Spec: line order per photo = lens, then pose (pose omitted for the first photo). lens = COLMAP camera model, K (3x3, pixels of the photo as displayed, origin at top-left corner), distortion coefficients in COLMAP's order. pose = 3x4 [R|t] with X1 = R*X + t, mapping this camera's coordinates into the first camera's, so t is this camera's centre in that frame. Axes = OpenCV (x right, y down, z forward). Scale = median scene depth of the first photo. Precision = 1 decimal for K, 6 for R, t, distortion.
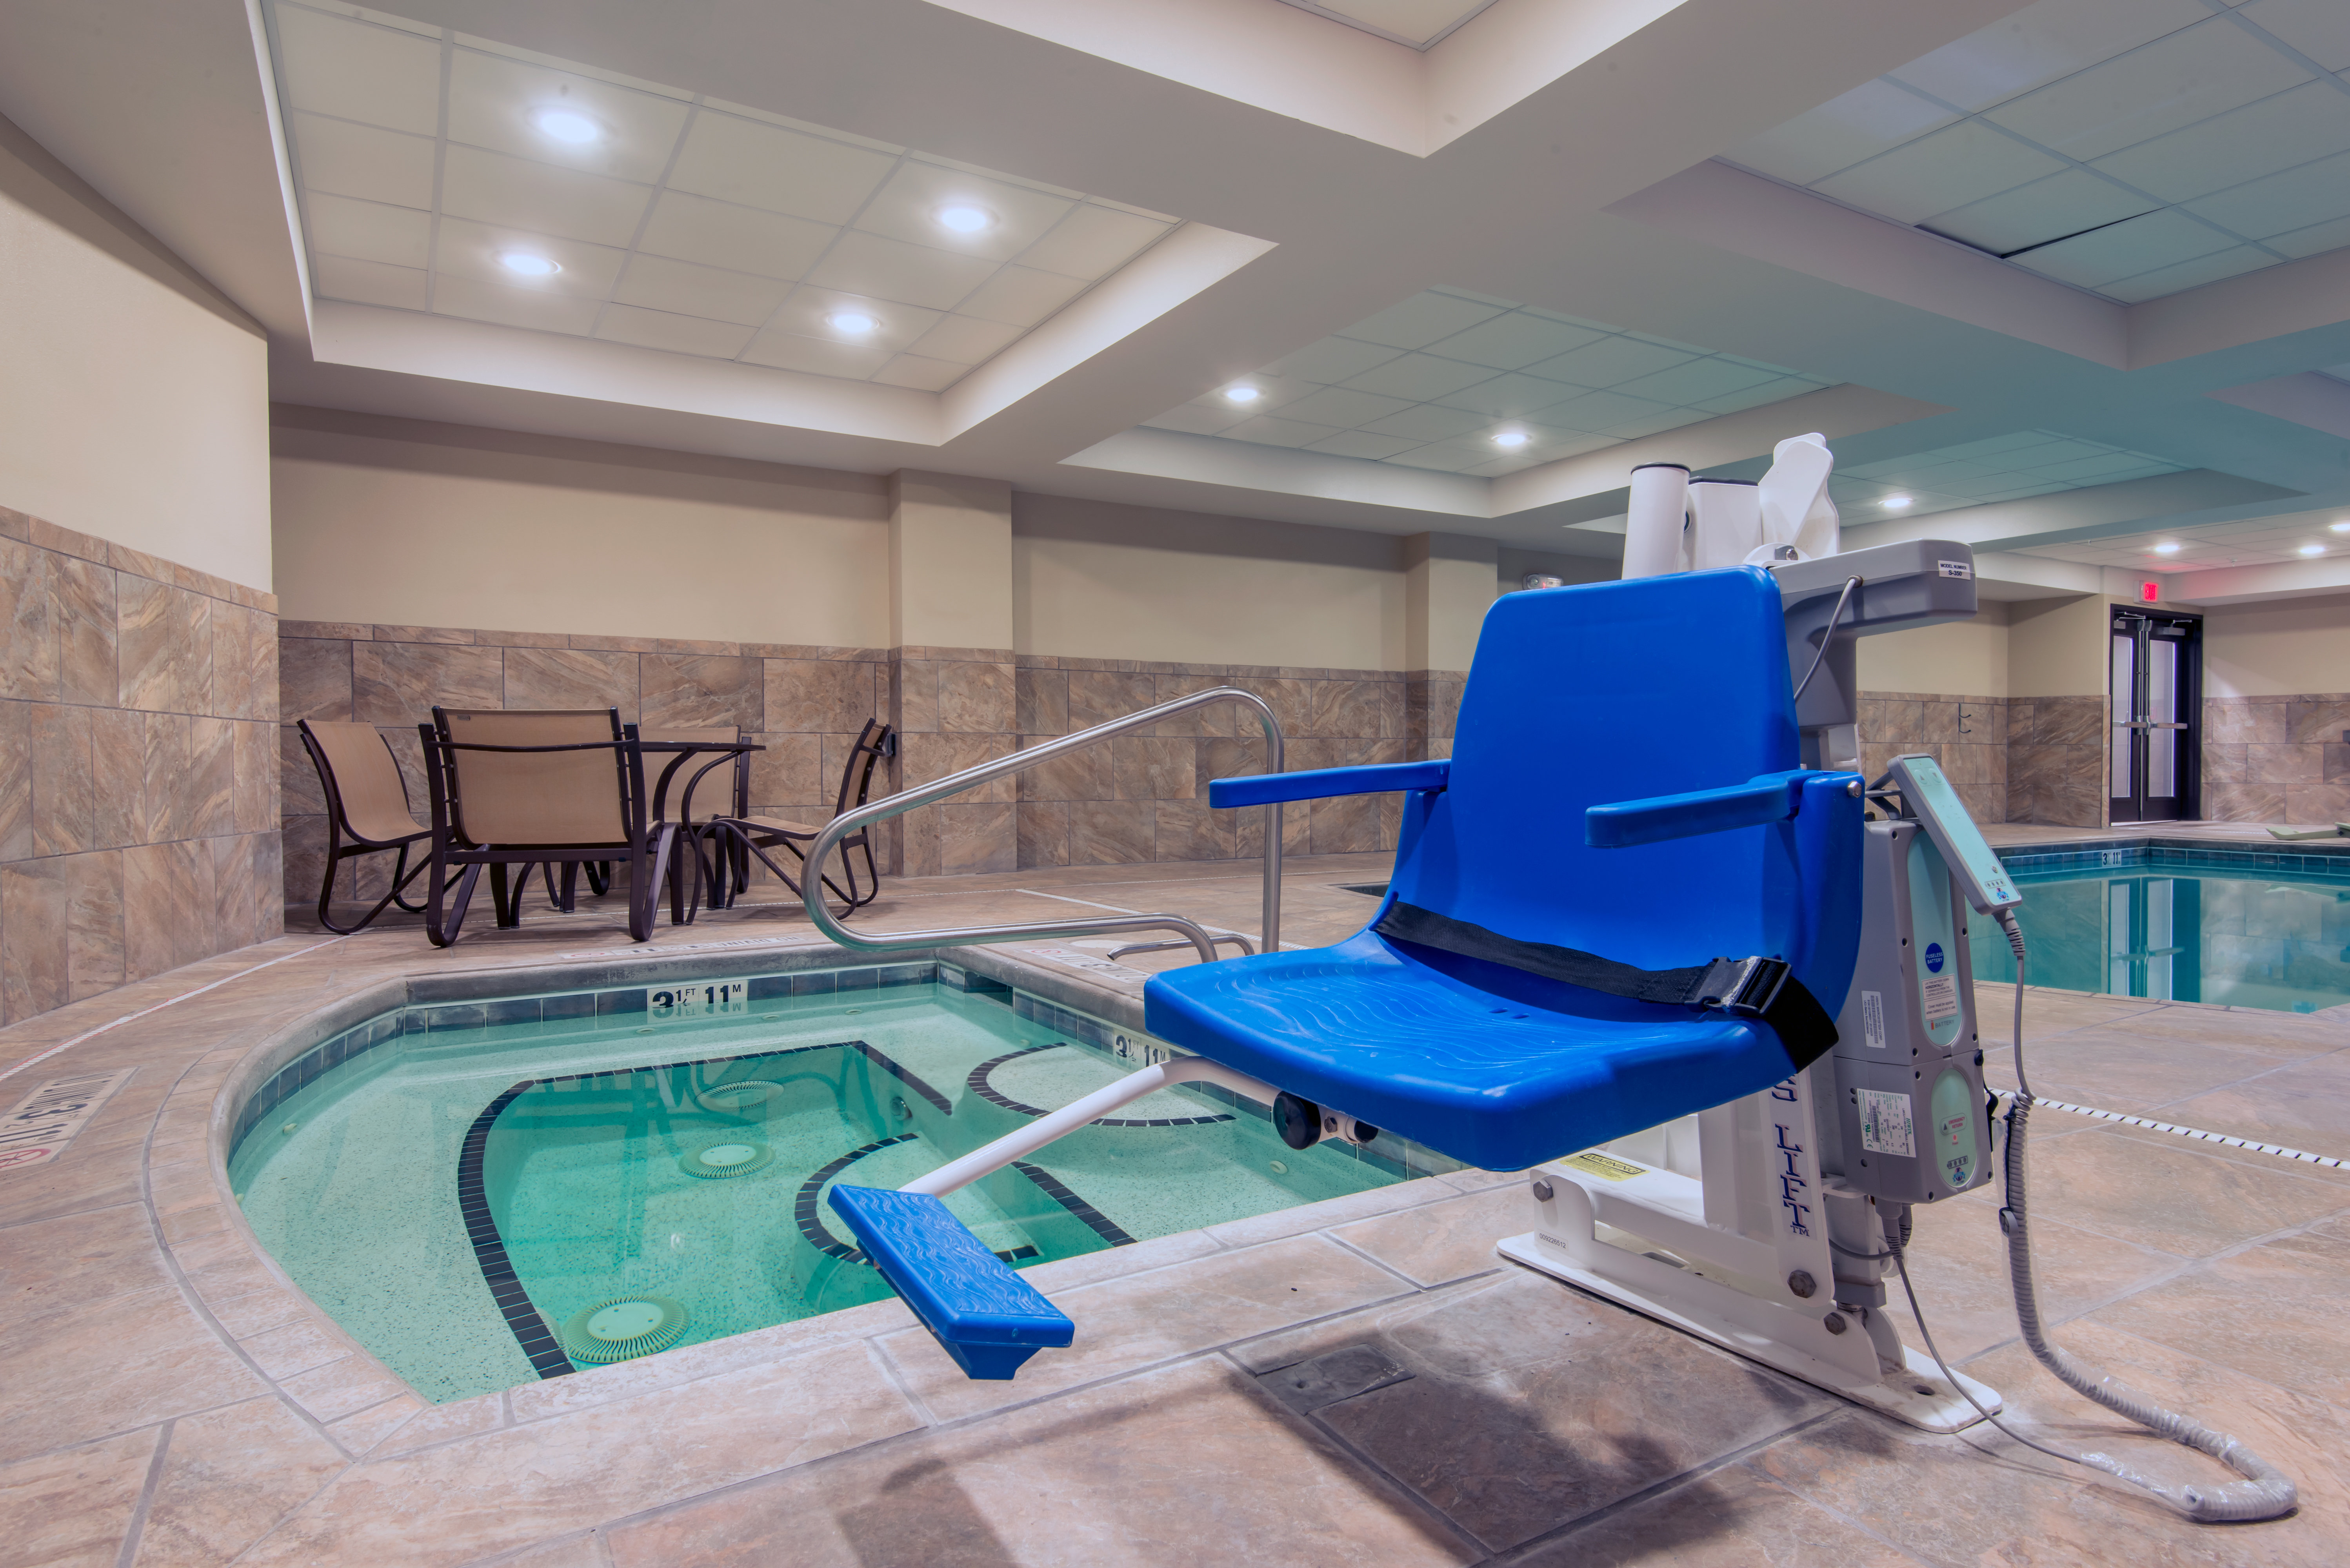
lens RADIAL K [[1268.5, 0, 1172.2], [0, 1268.5, 778.7], [0, 0, 1]] dist [0.006520, 0.000574]
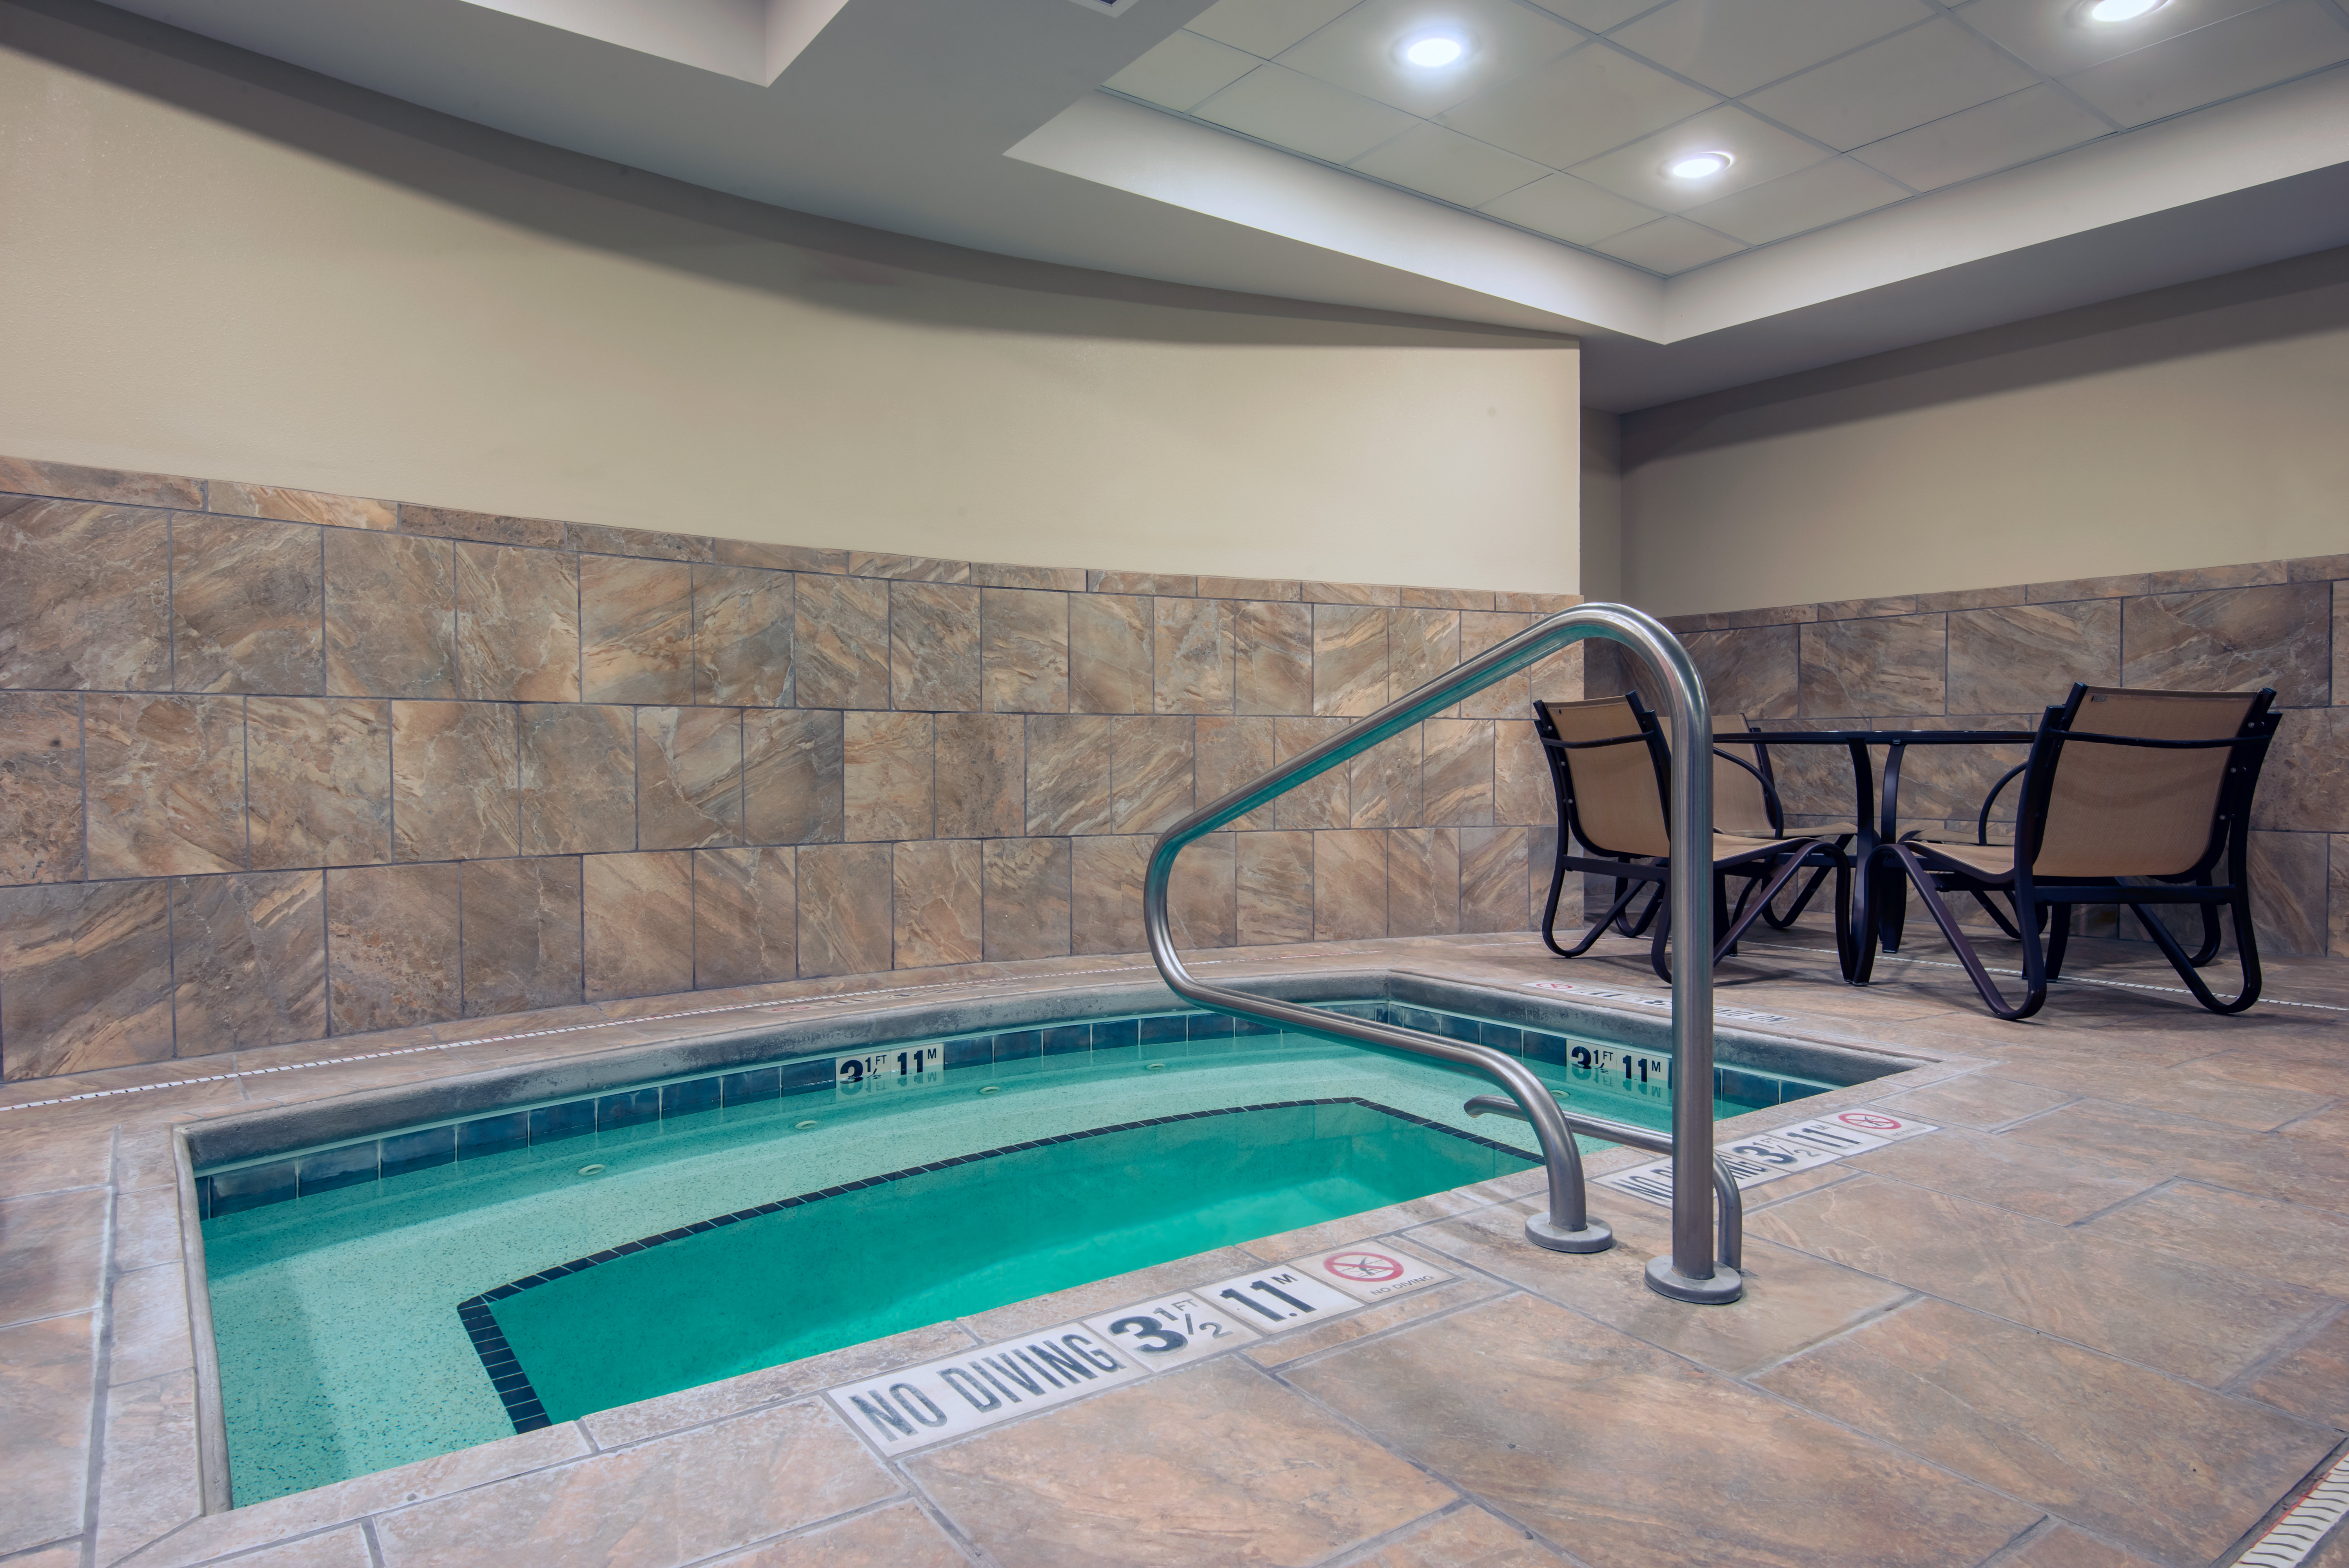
lens RADIAL K [[1419.6, 0, 1174.4], [0, 1419.6, 779.9], [0, 0, 1]] dist [0.010448, -0.000267]
pose [[0.093380, 0.016729, -0.995490, 0.465108], [-0.010420, 0.999820, 0.015824, -0.012551], [0.995576, 0.008895, 0.093537, 0.657455]]
